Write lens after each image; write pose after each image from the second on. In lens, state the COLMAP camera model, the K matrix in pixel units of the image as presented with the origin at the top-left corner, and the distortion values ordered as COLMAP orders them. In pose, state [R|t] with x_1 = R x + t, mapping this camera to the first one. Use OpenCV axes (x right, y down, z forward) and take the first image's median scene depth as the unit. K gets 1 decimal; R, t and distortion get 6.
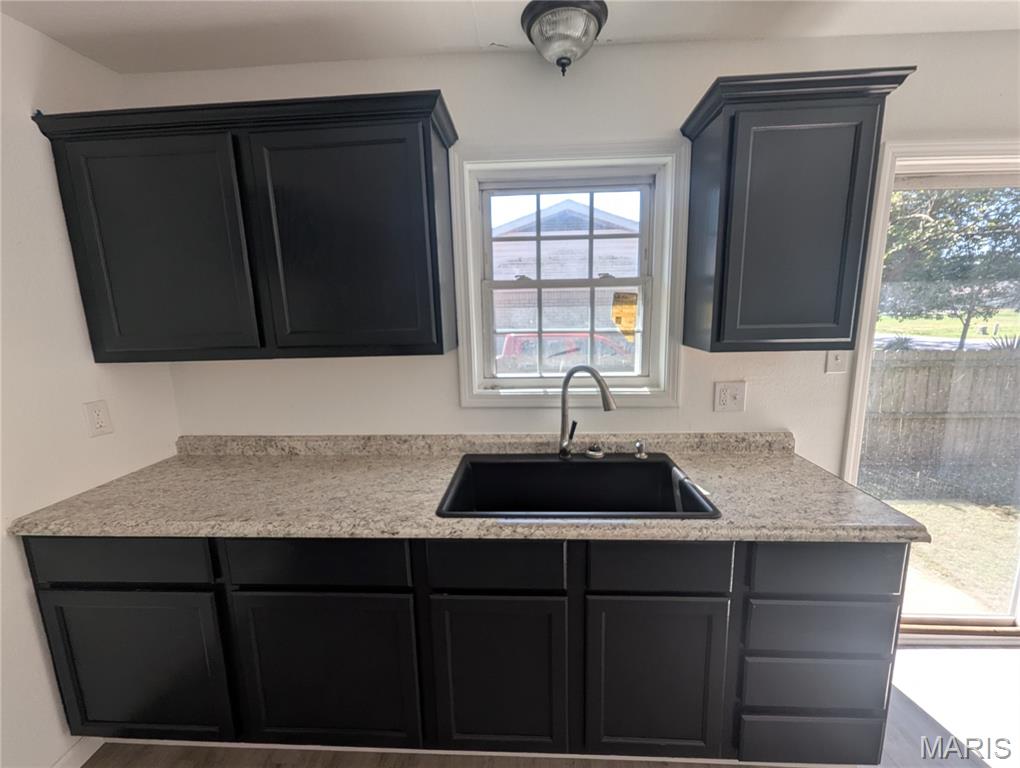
lens RADIAL K [[425.9, 0, 513.2], [0, 425.9, 385.5], [0, 0, 1]] dist [0.001513, 0.000505]
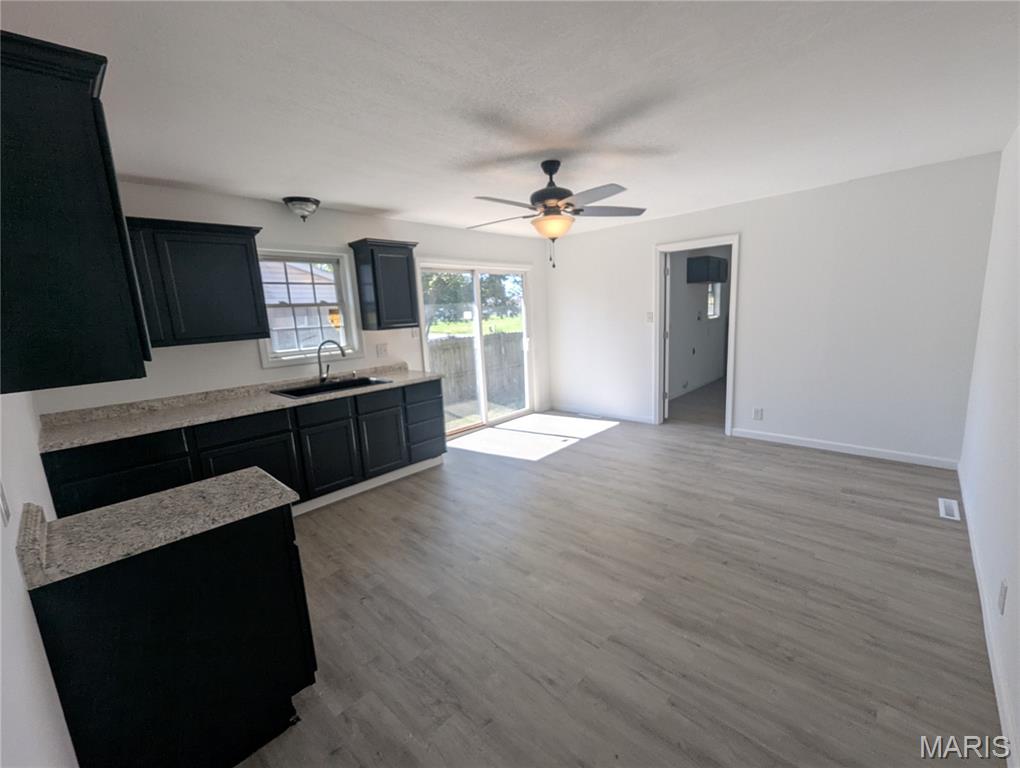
lens RADIAL K [[425.9, 0, 513.2], [0, 425.9, 385.5], [0, 0, 1]] dist [0.001513, 0.000505]
pose [[0.641072, -0.145939, 0.753478, -0.886023], [0.166315, 0.984842, 0.049248, 0.226382], [-0.749244, 0.093744, 0.655626, -1.151708]]
